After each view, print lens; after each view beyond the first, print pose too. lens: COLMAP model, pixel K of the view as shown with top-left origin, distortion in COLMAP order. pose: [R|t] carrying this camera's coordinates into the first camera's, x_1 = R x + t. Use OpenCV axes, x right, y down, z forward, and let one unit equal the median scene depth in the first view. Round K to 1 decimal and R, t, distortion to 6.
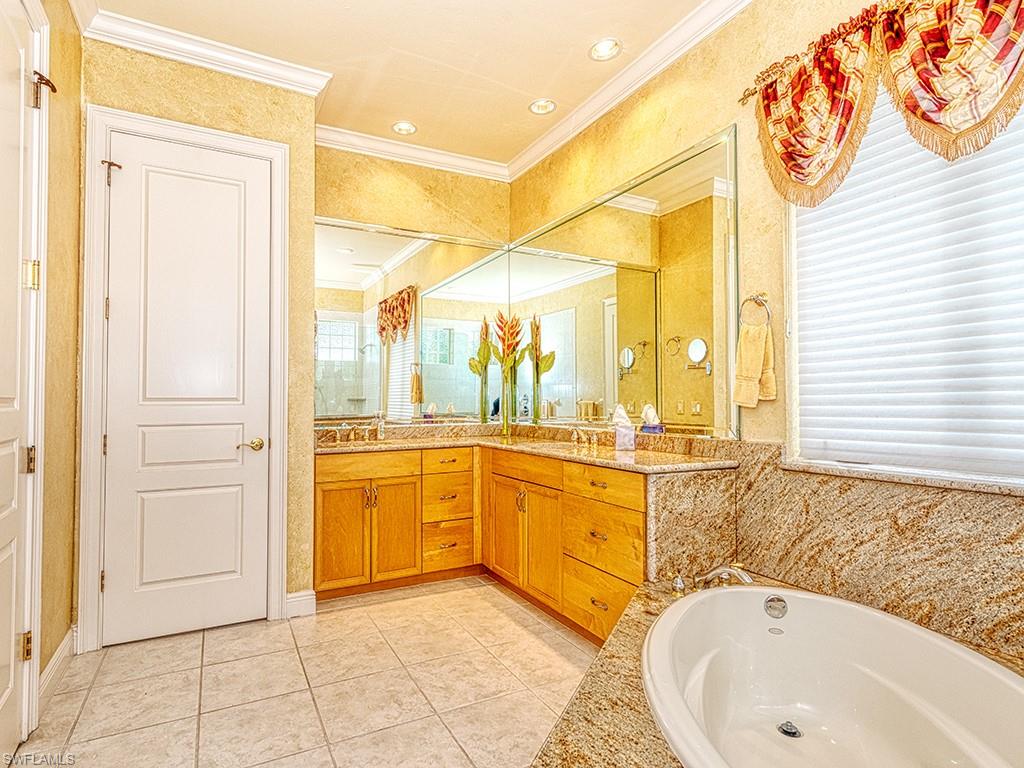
lens RADIAL K [[541.5, 0, 512.0], [0, 541.5, 387.8], [0, 0, 1]] dist [-0.001221, -0.000173]
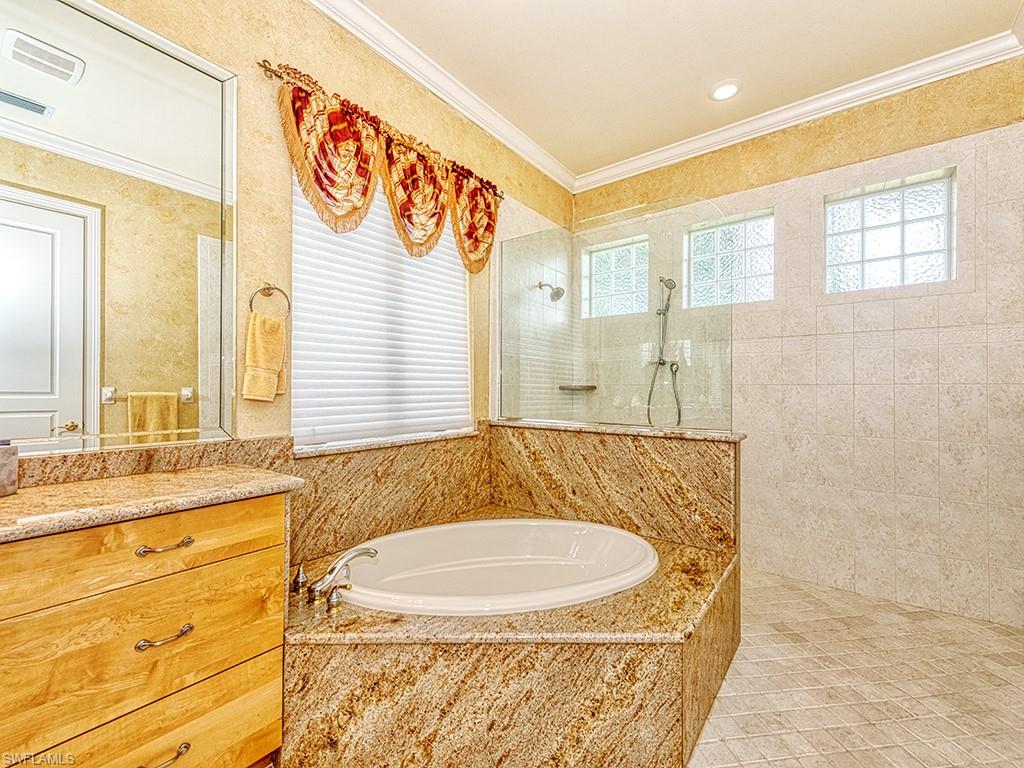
lens RADIAL K [[420.1, 0, 513.7], [0, 420.1, 387.4], [0, 0, 1]] dist [0.007617, -0.003261]
pose [[-0.396543, 0.006094, 0.917996, -0.458294], [-0.024066, 0.999565, -0.017031, 0.015041], [-0.917700, -0.028846, -0.396224, 1.007233]]
